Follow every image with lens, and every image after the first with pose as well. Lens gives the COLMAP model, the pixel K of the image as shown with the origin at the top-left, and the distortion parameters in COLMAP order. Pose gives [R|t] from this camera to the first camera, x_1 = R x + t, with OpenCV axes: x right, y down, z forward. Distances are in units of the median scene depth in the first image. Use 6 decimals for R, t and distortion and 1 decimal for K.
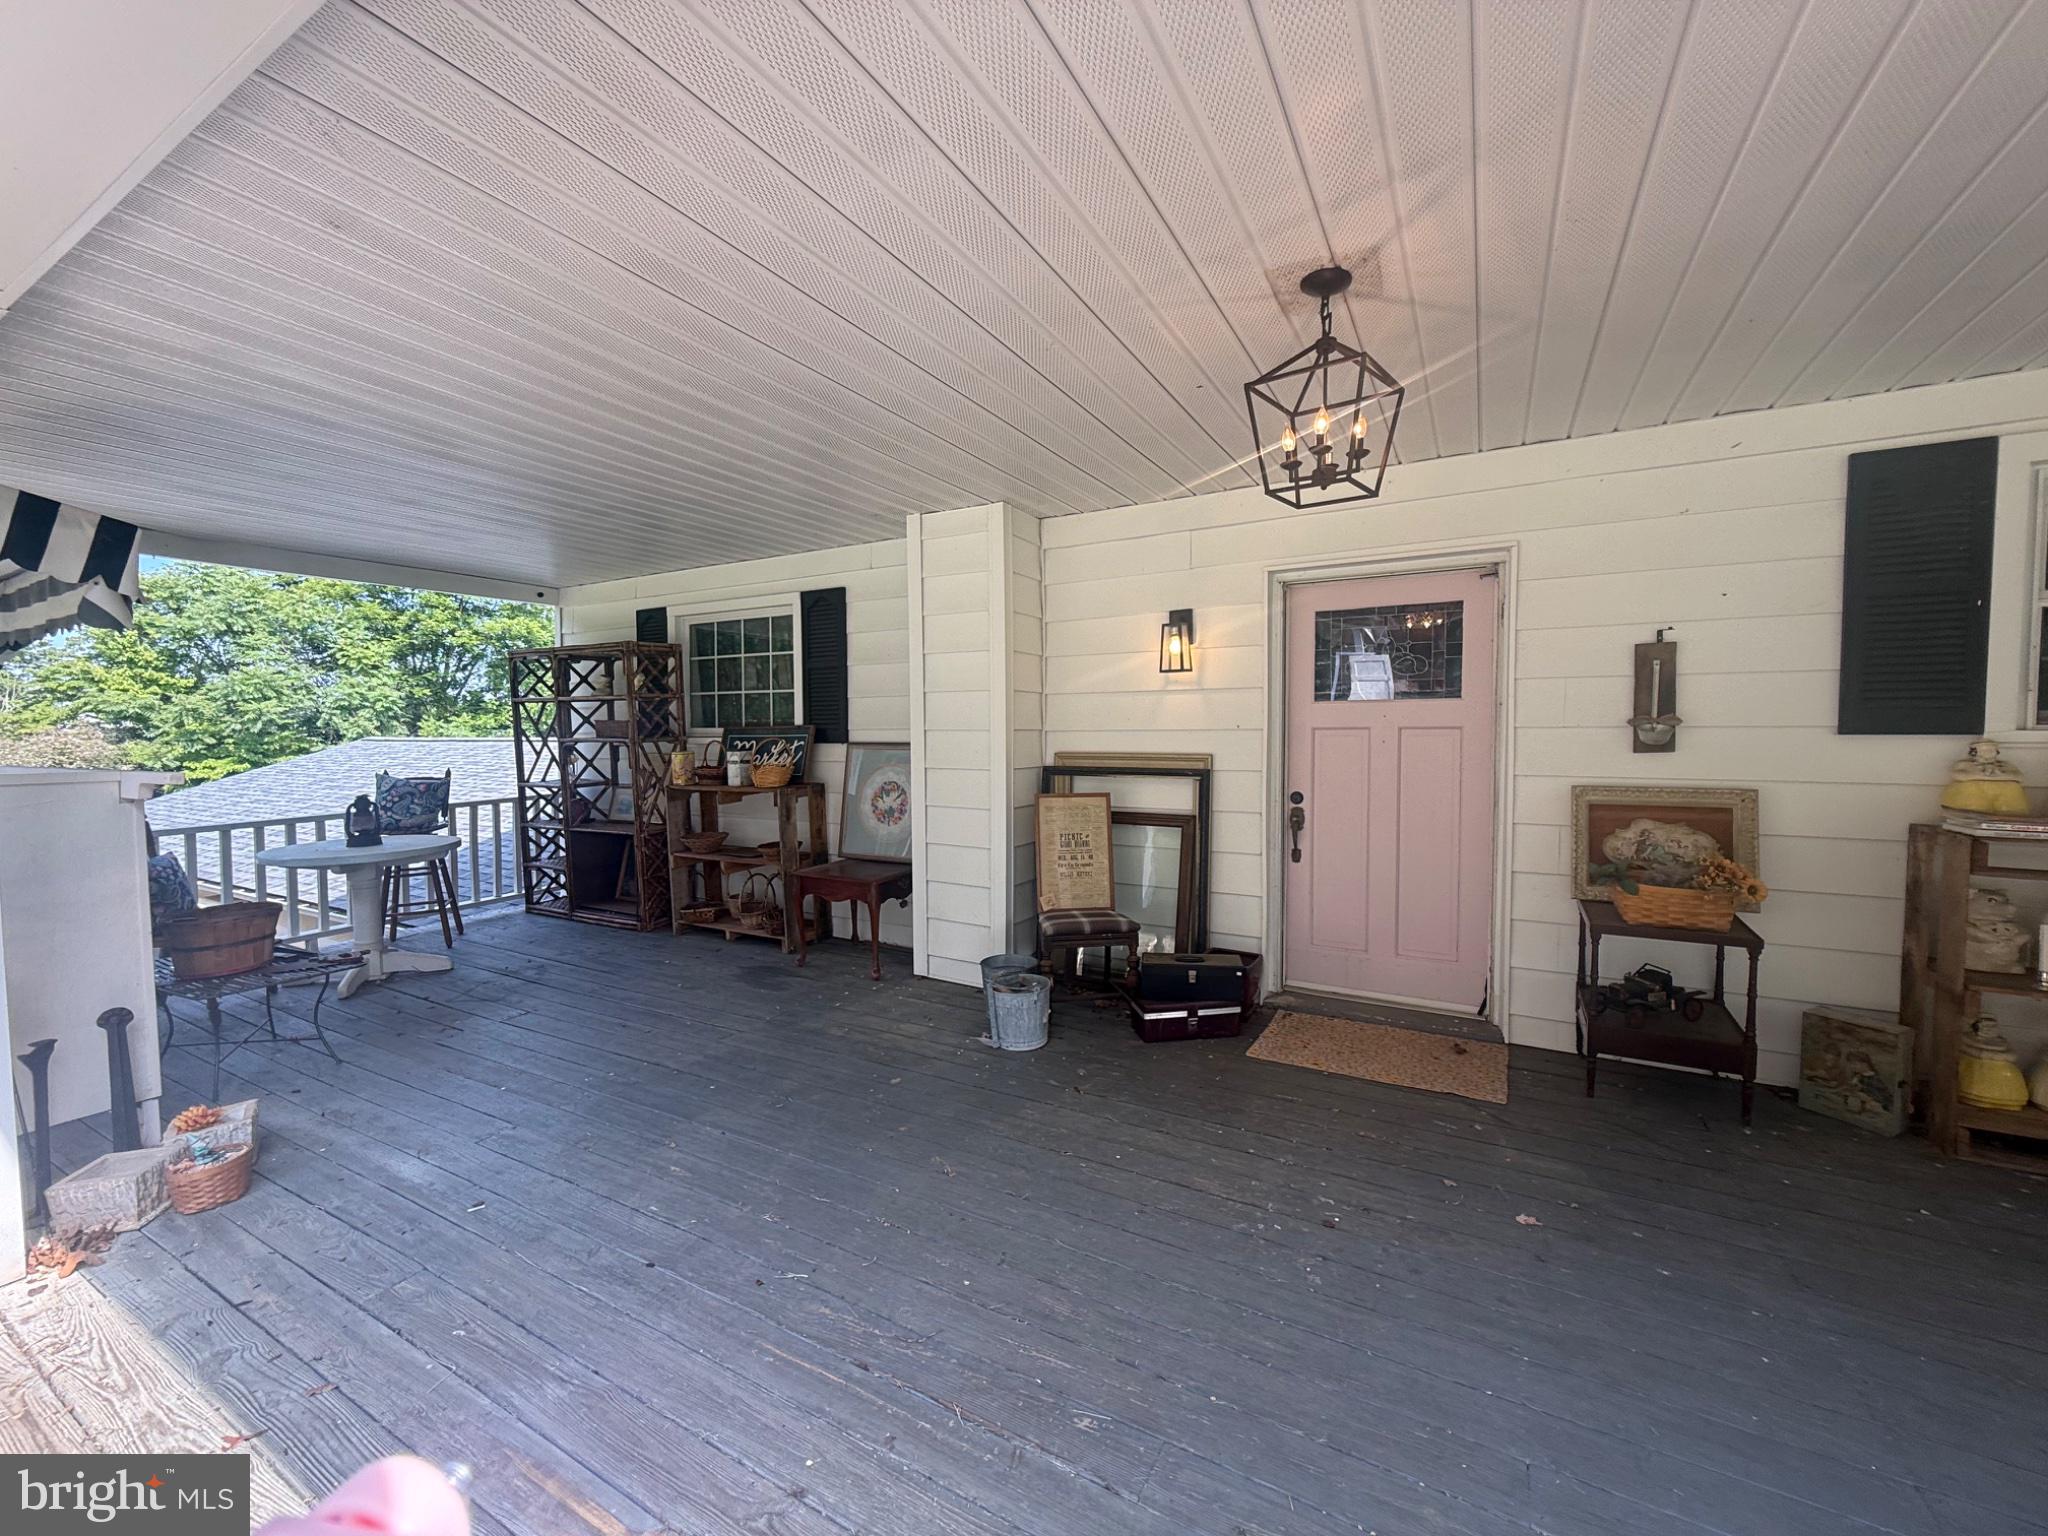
lens RADIAL K [[816.9, 0, 1026.9], [0, 816.9, 766.1], [0, 0, 1]] dist [0.003955, -0.000821]
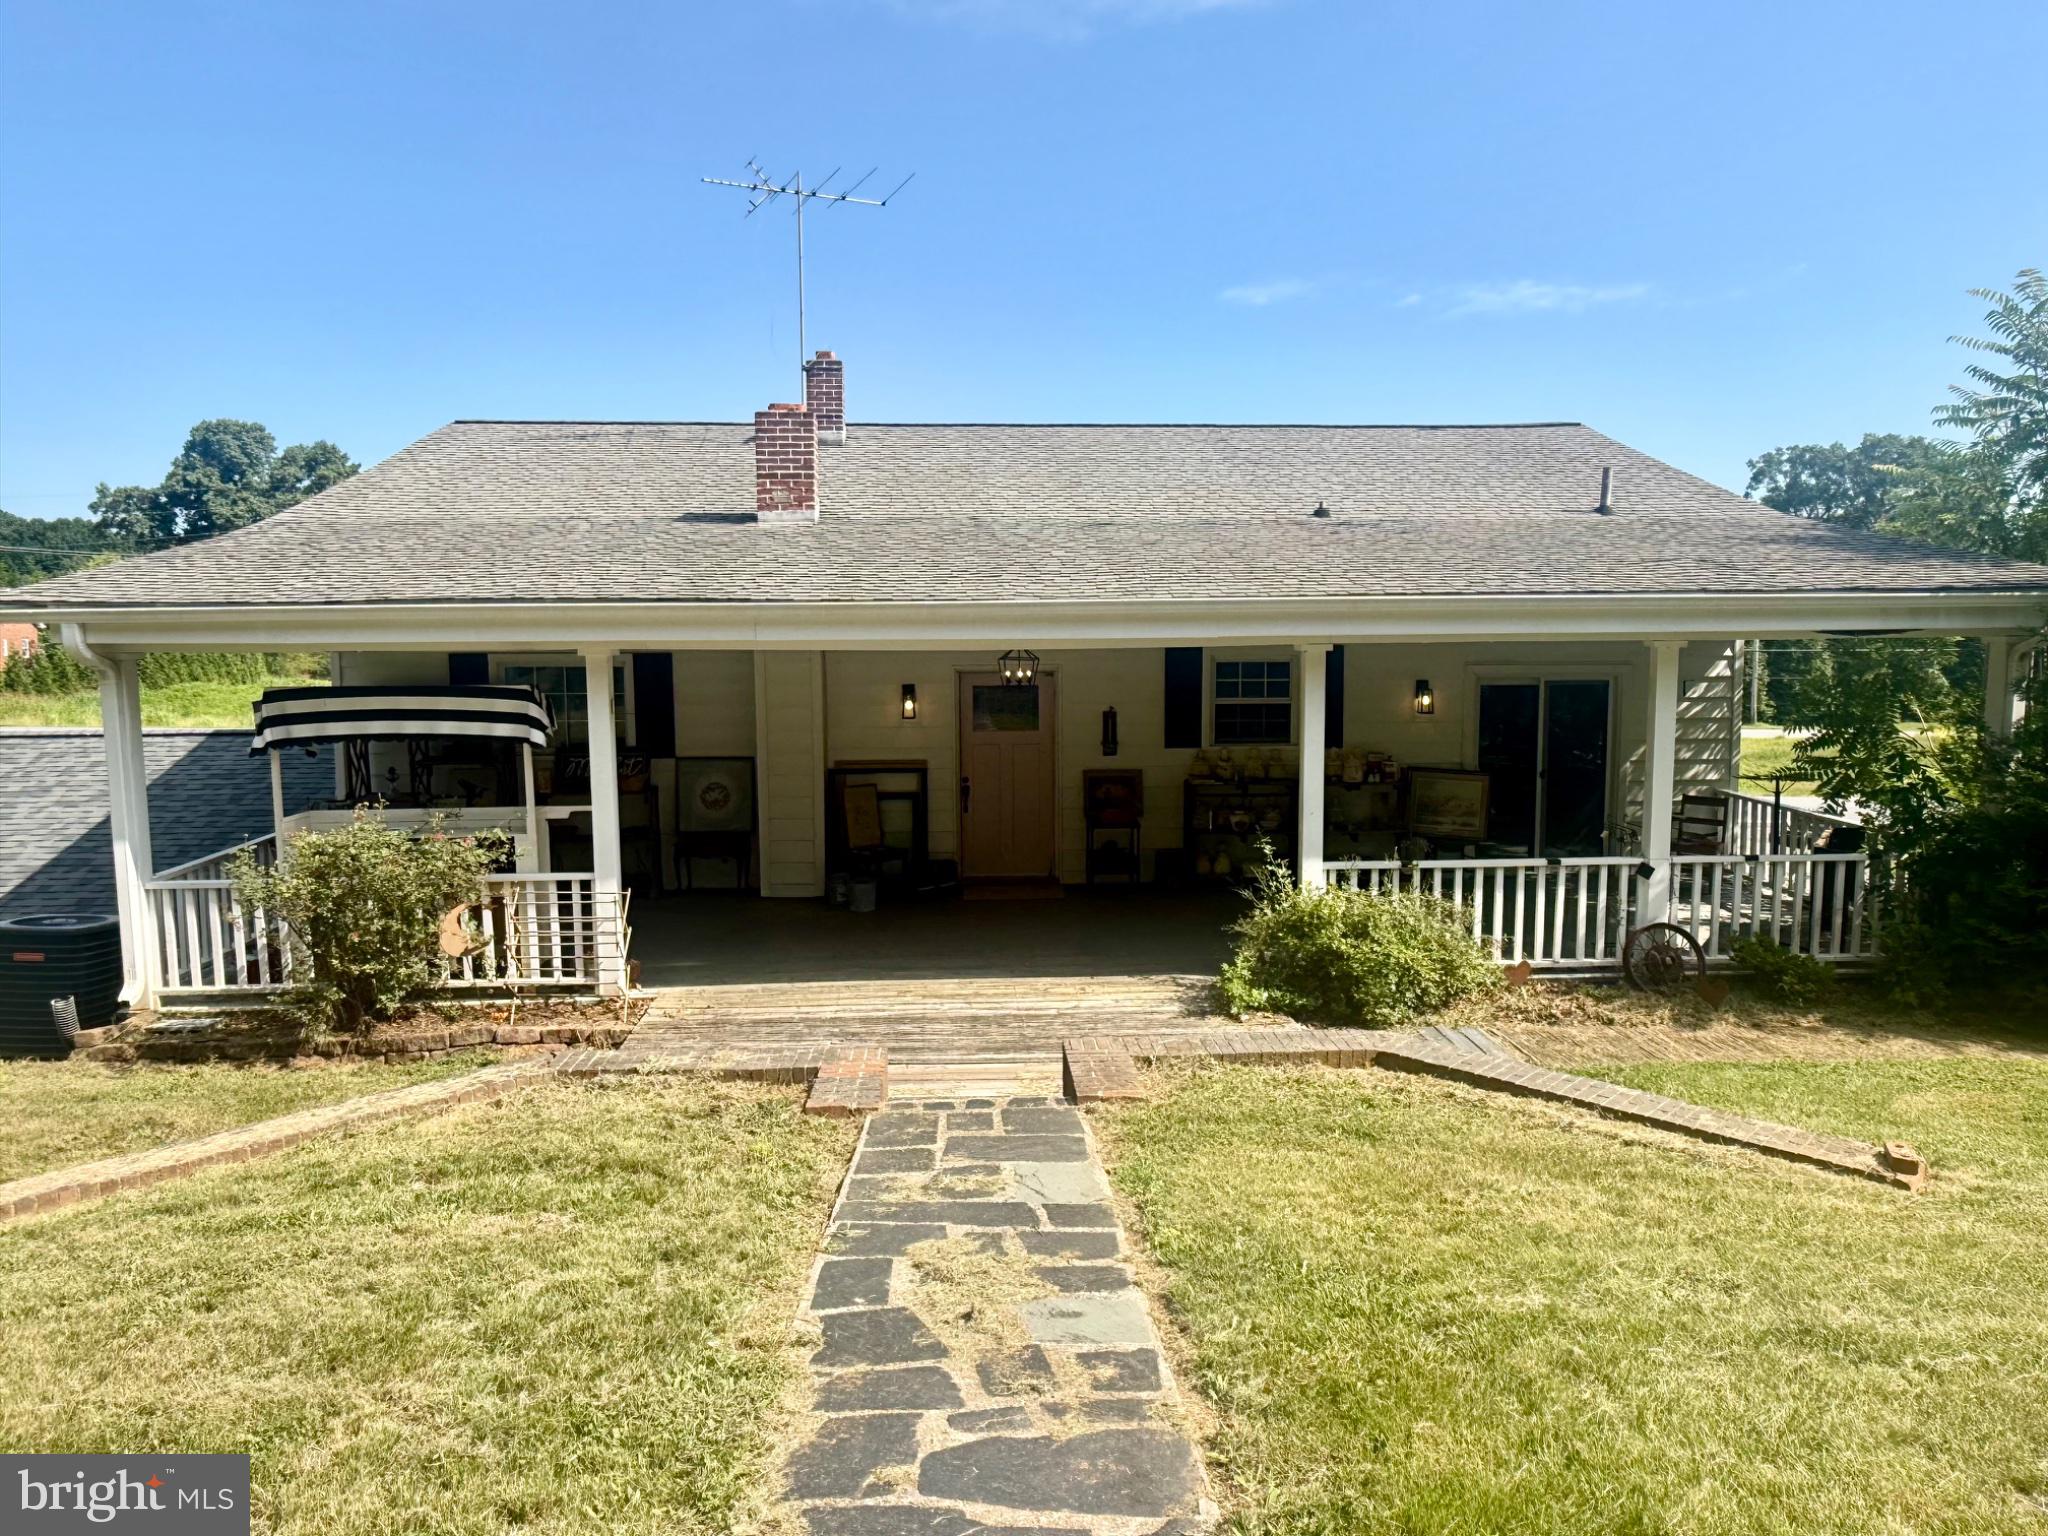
lens RADIAL K [[1383.2, 0, 1024.9], [0, 1383.2, 765.3], [0, 0, 1]] dist [0.000555, 0.002480]
pose [[0.845511, -0.054659, 0.531153, -1.453642], [0.024388, 0.997662, 0.063844, -0.226859], [-0.533401, -0.041027, 0.844867, -2.081787]]
